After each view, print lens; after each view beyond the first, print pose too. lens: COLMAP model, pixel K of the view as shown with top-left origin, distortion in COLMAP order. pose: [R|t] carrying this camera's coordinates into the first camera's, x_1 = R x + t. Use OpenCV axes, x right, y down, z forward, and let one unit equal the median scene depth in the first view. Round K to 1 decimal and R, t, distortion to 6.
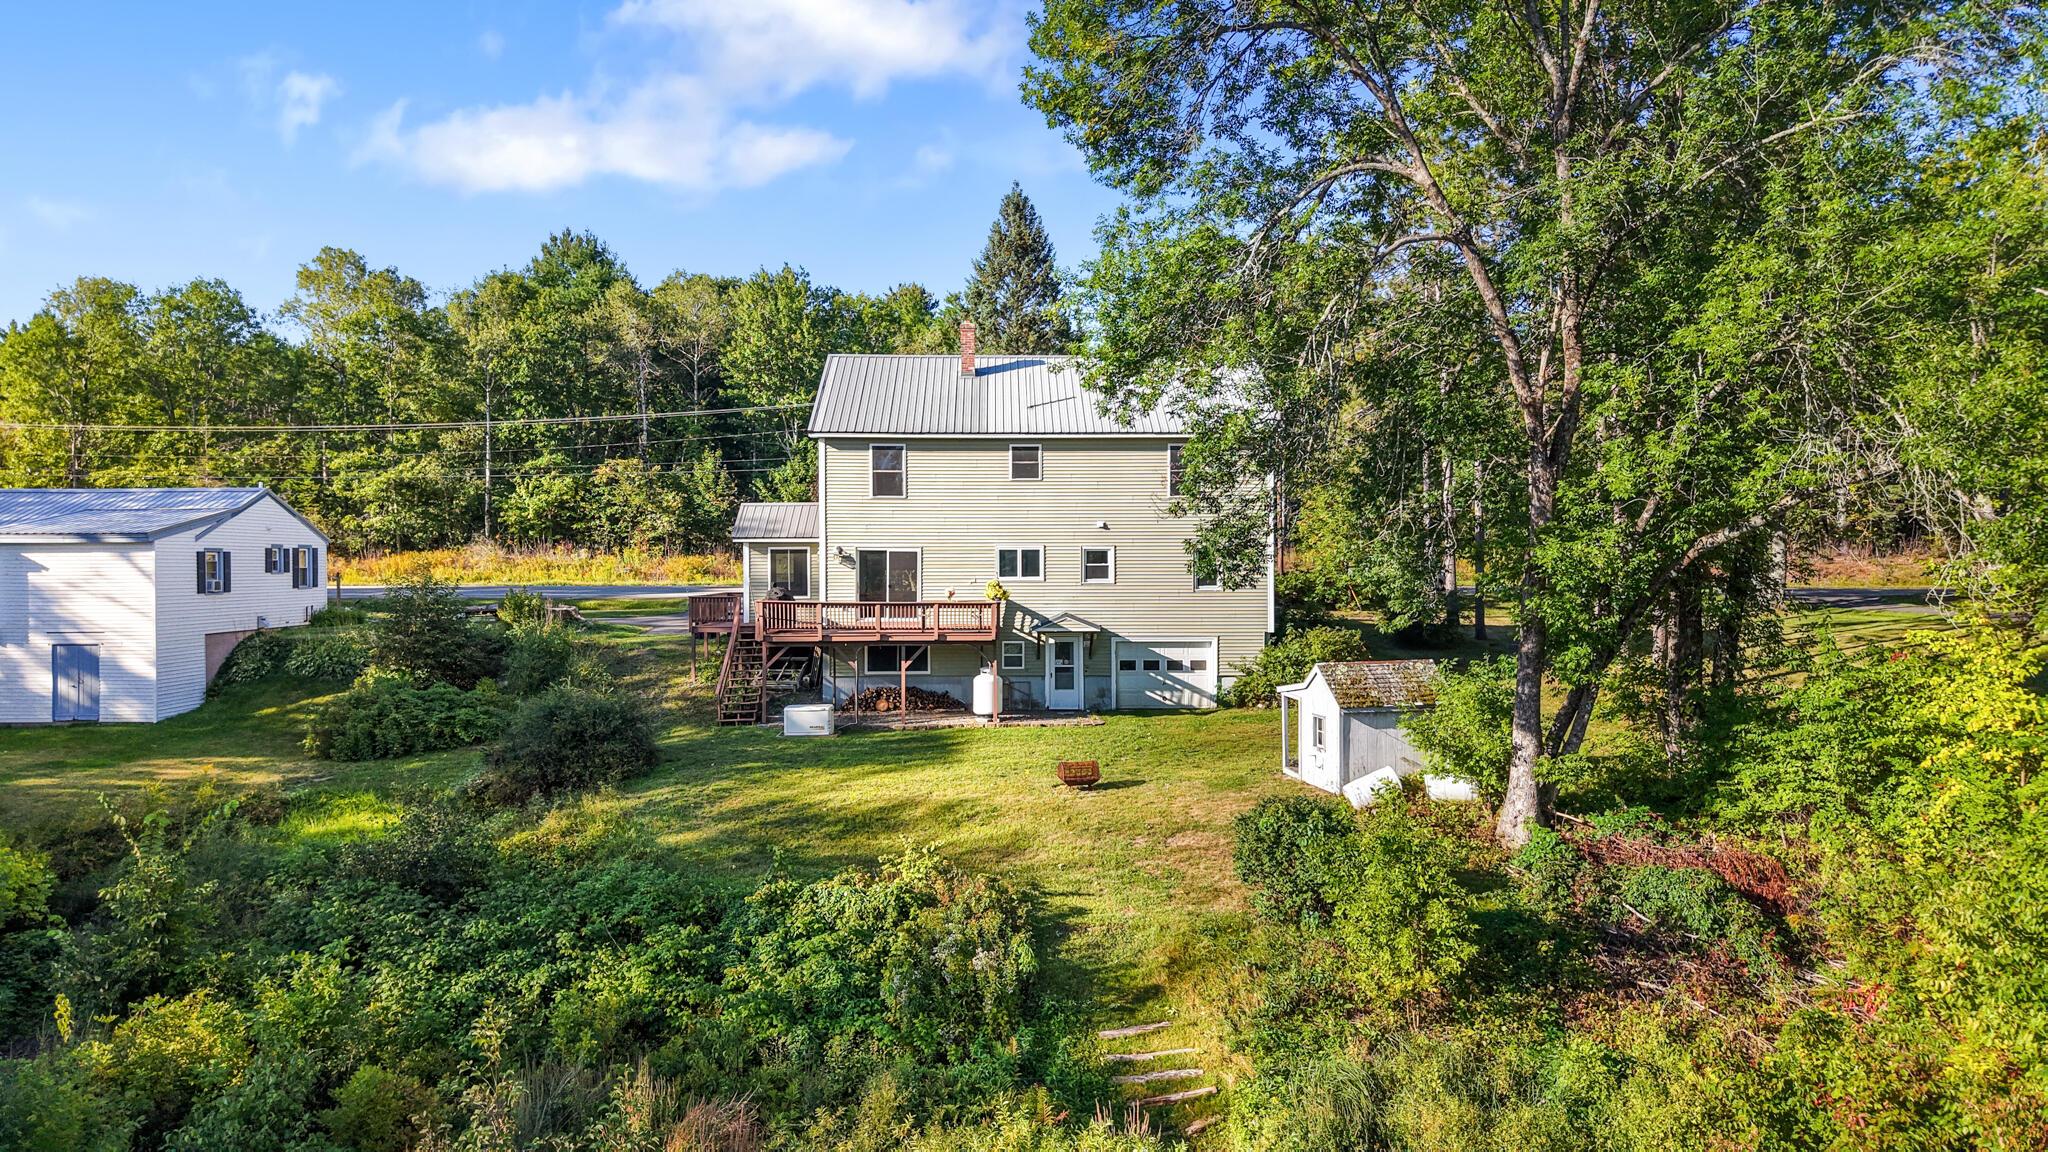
lens RADIAL K [[1370.0, 0, 1070.5], [0, 1370.0, 575.0], [0, 0, 1]] dist [-0.040645, -0.000930]
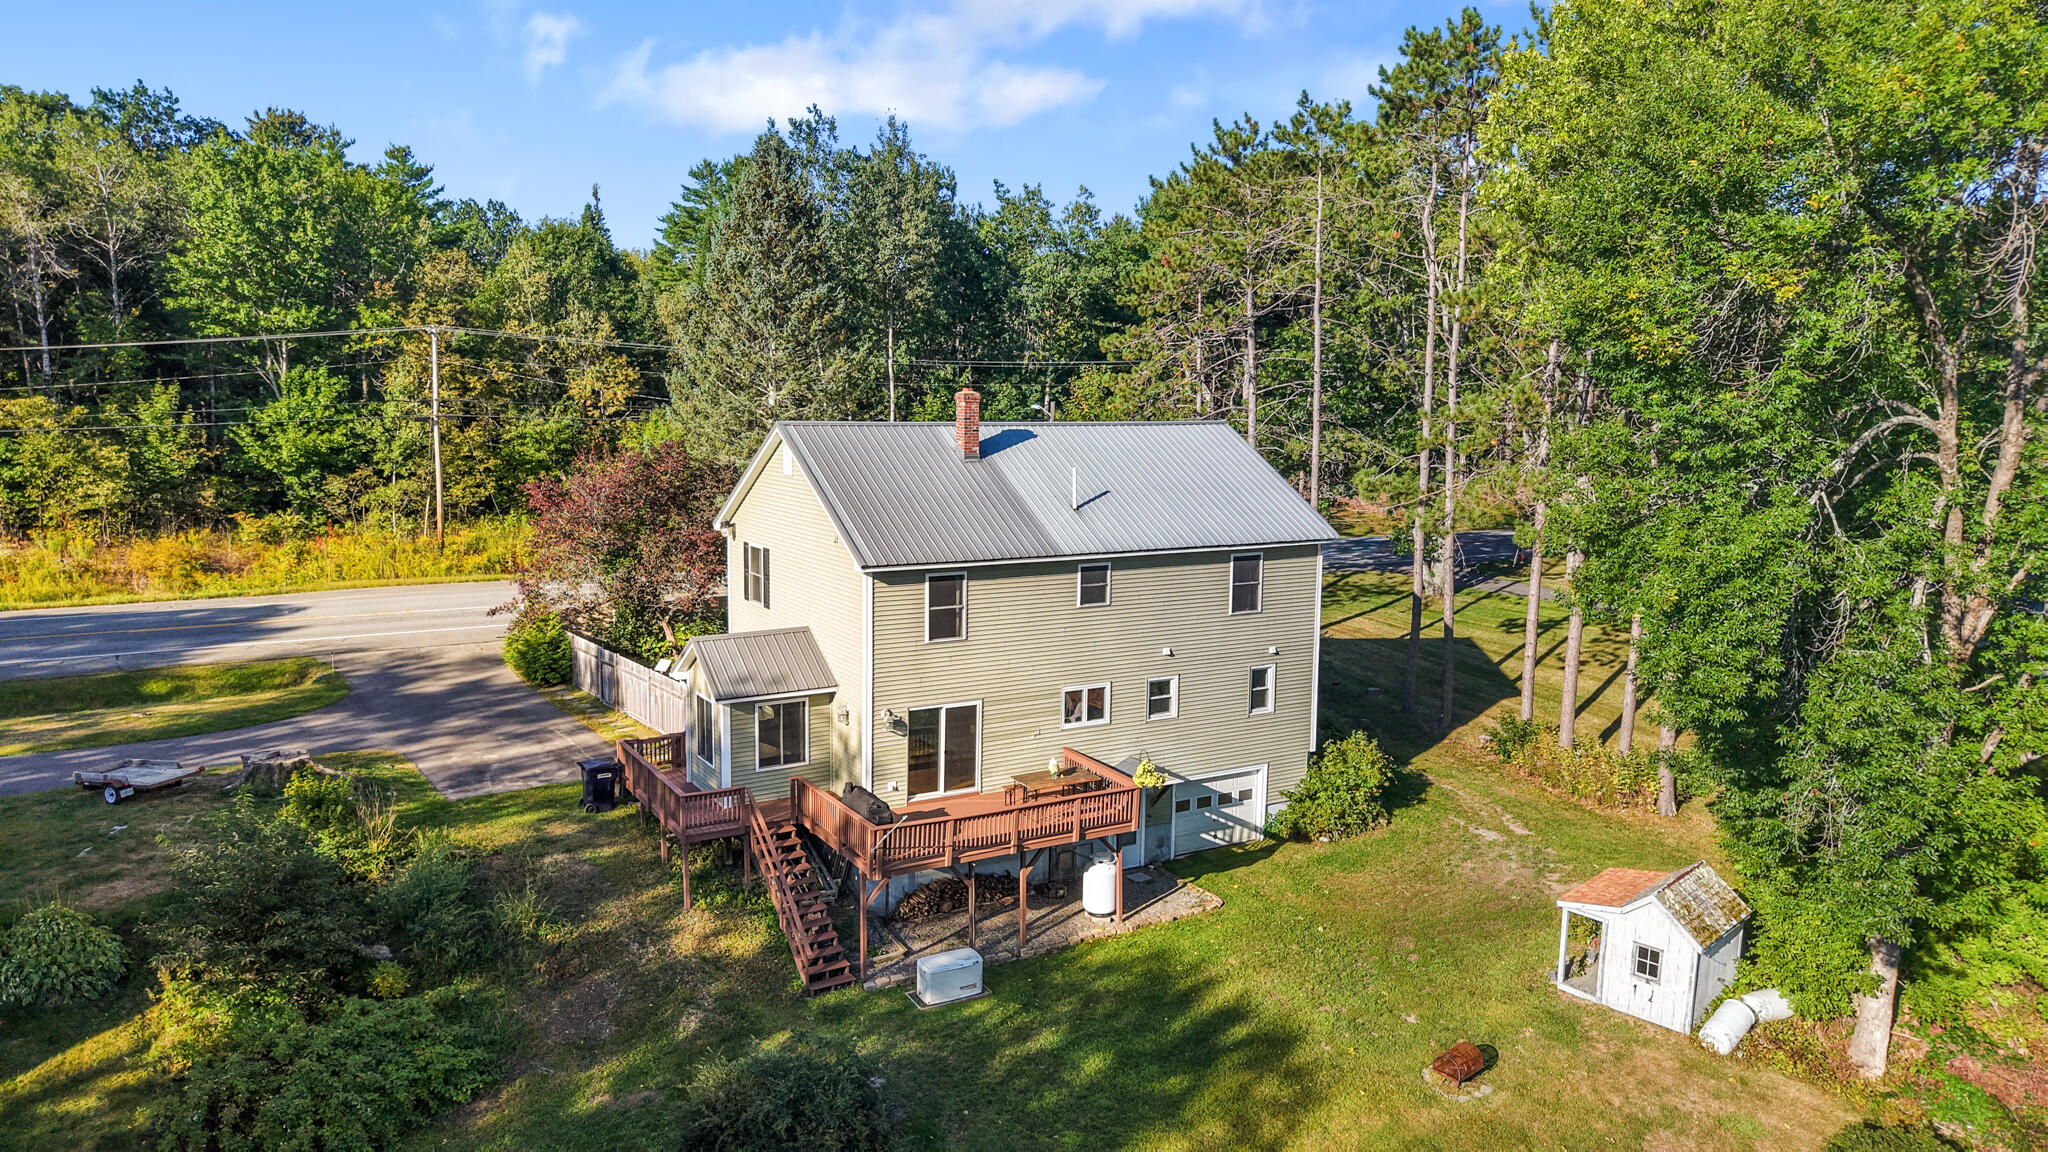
lens RADIAL K [[1363.8, 0, 1025.9], [0, 1363.8, 495.3], [0, 0, 1]] dist [0.009827, -0.000073]
pose [[0.878041, -0.023681, 0.477999, -0.454646], [-0.011206, 0.997484, 0.070001, -0.190723], [-0.478454, -0.066820, 0.875567, 0.297514]]
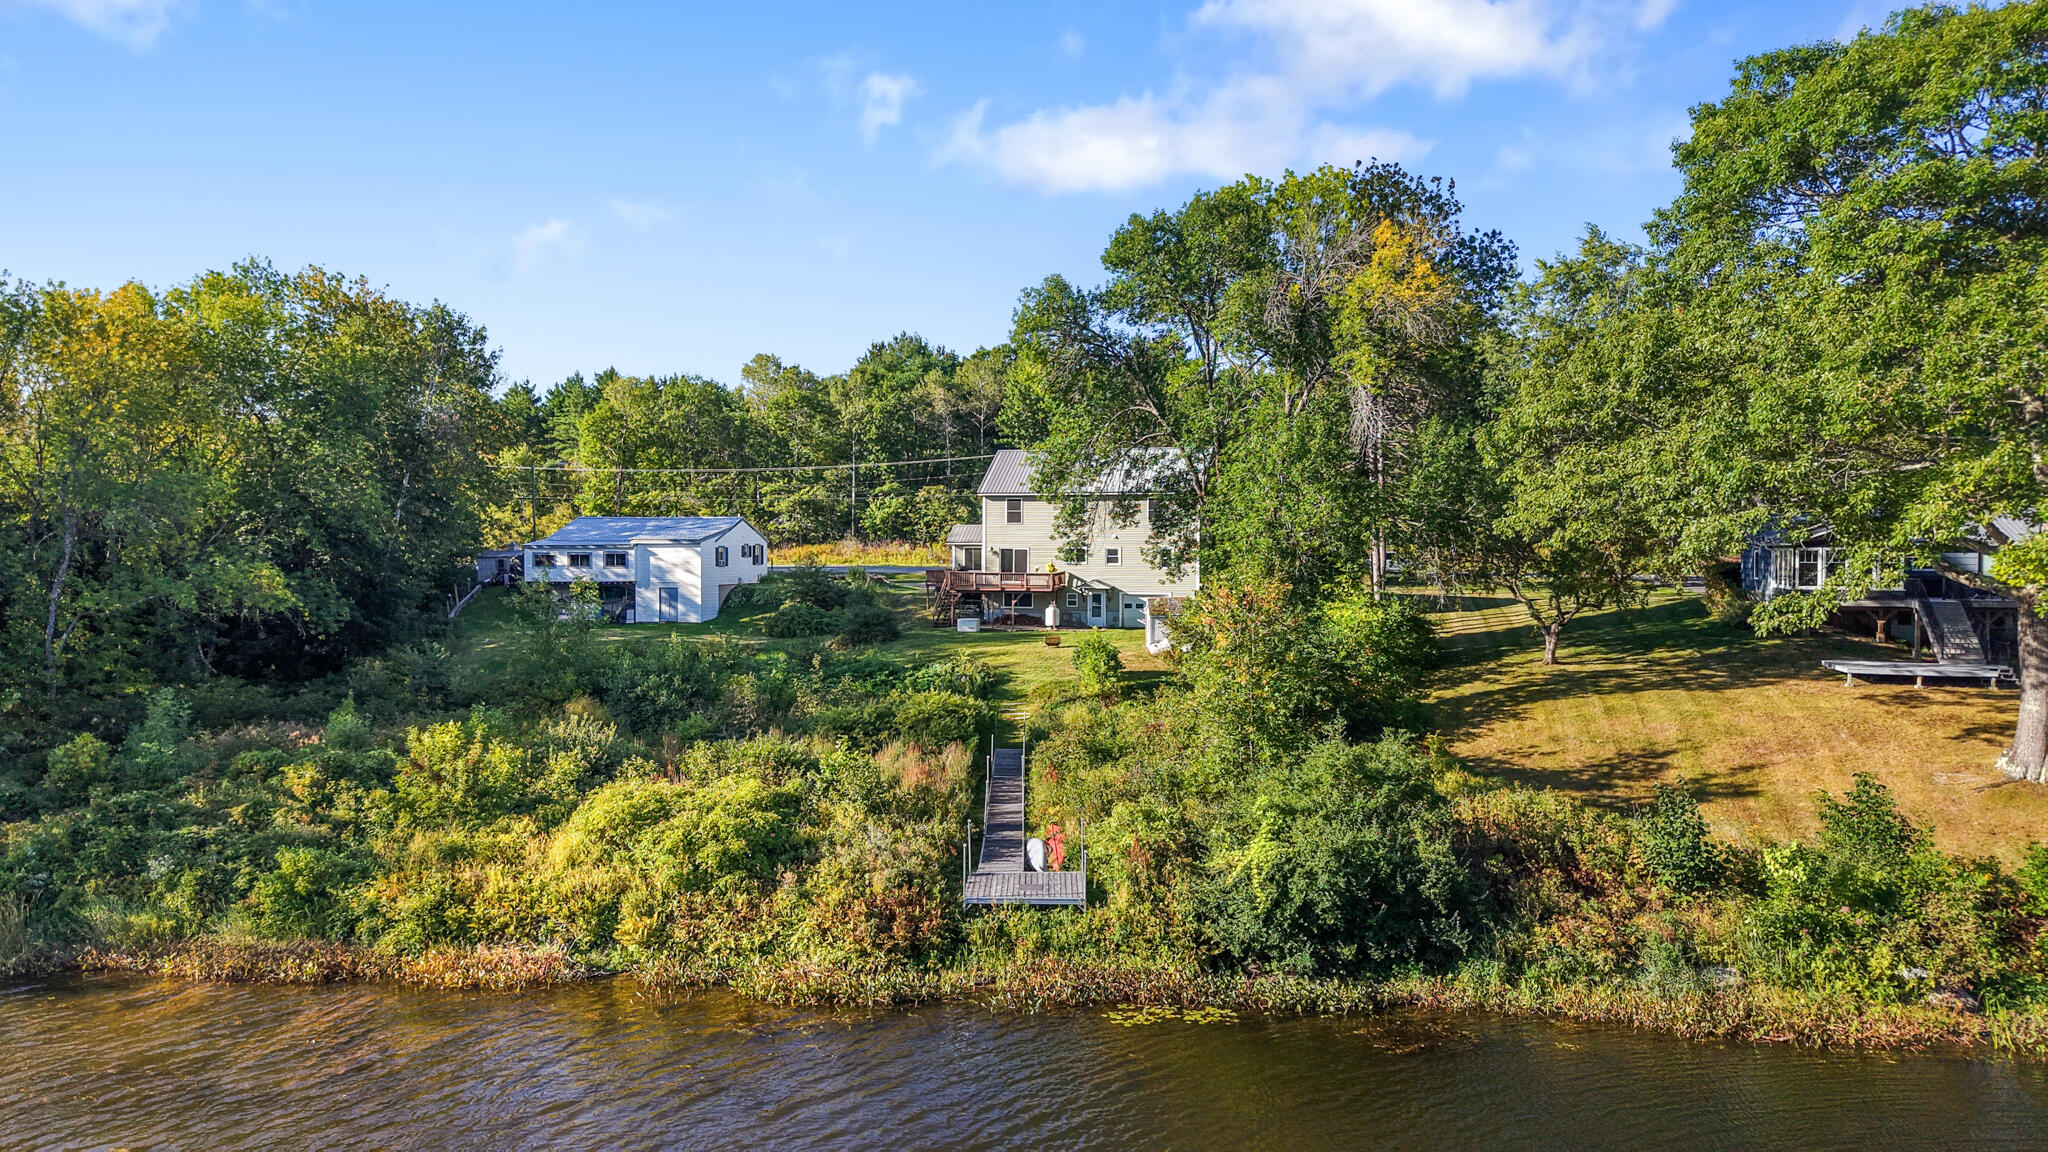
lens RADIAL K [[1393.6, 0, 1011.7], [0, 1393.6, 578.7], [0, 0, 1]] dist [-0.002757, -0.017490]
pose [[0.952311, 0.011887, -0.304898, 0.506220], [-0.008774, 0.999894, 0.011579, 0.003158], [0.305004, -0.008351, 0.952314, -1.018101]]
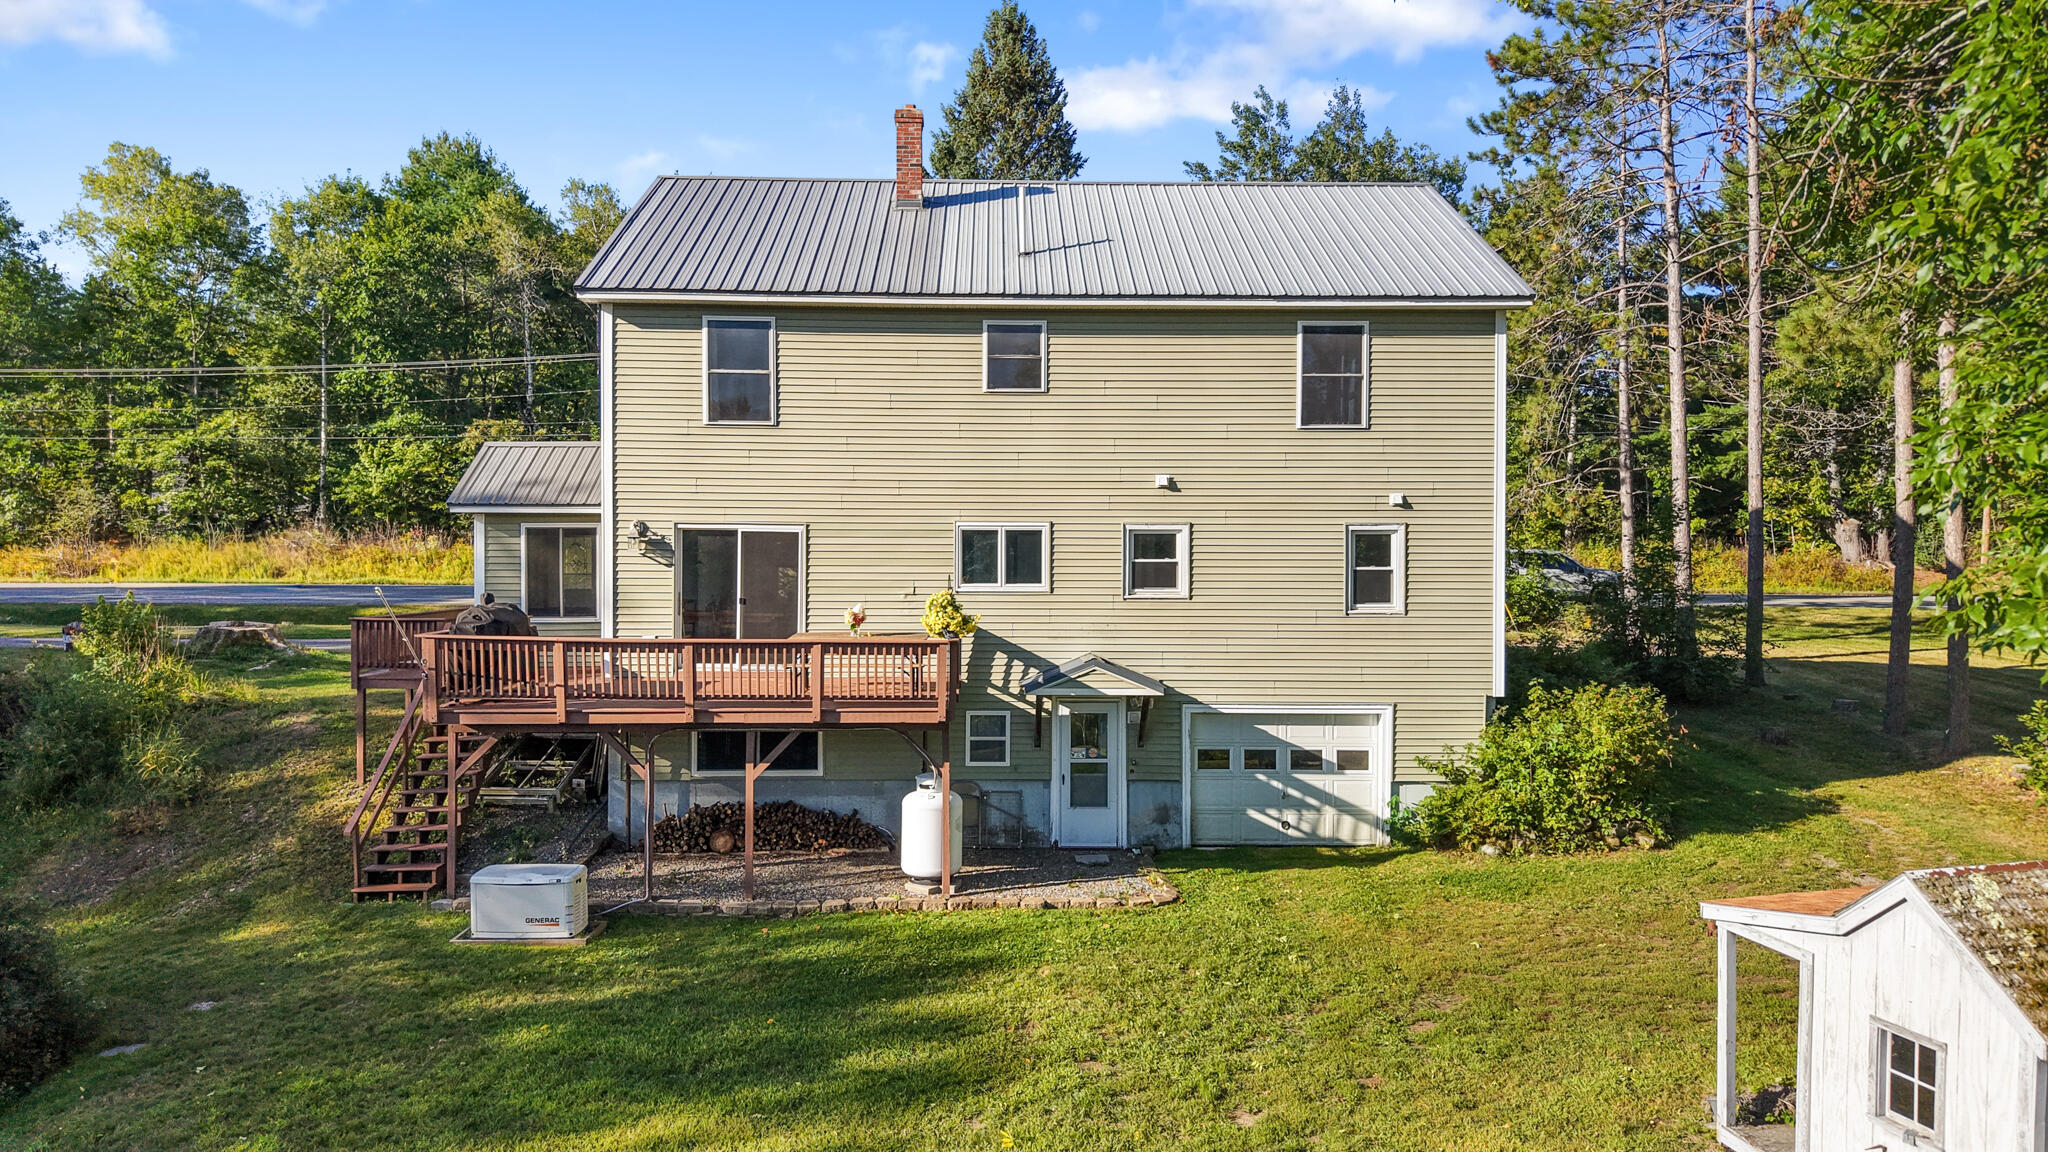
lens RADIAL K [[1365.2, 0, 1055.9], [0, 1365.2, 548.7], [0, 0, 1]] dist [-0.003529, -0.005233]
pose [[0.999947, 0.005915, -0.008465, -0.012836], [-0.006050, 0.999854, -0.016008, -0.003581], [0.008369, 0.016058, 0.999836, 0.490735]]
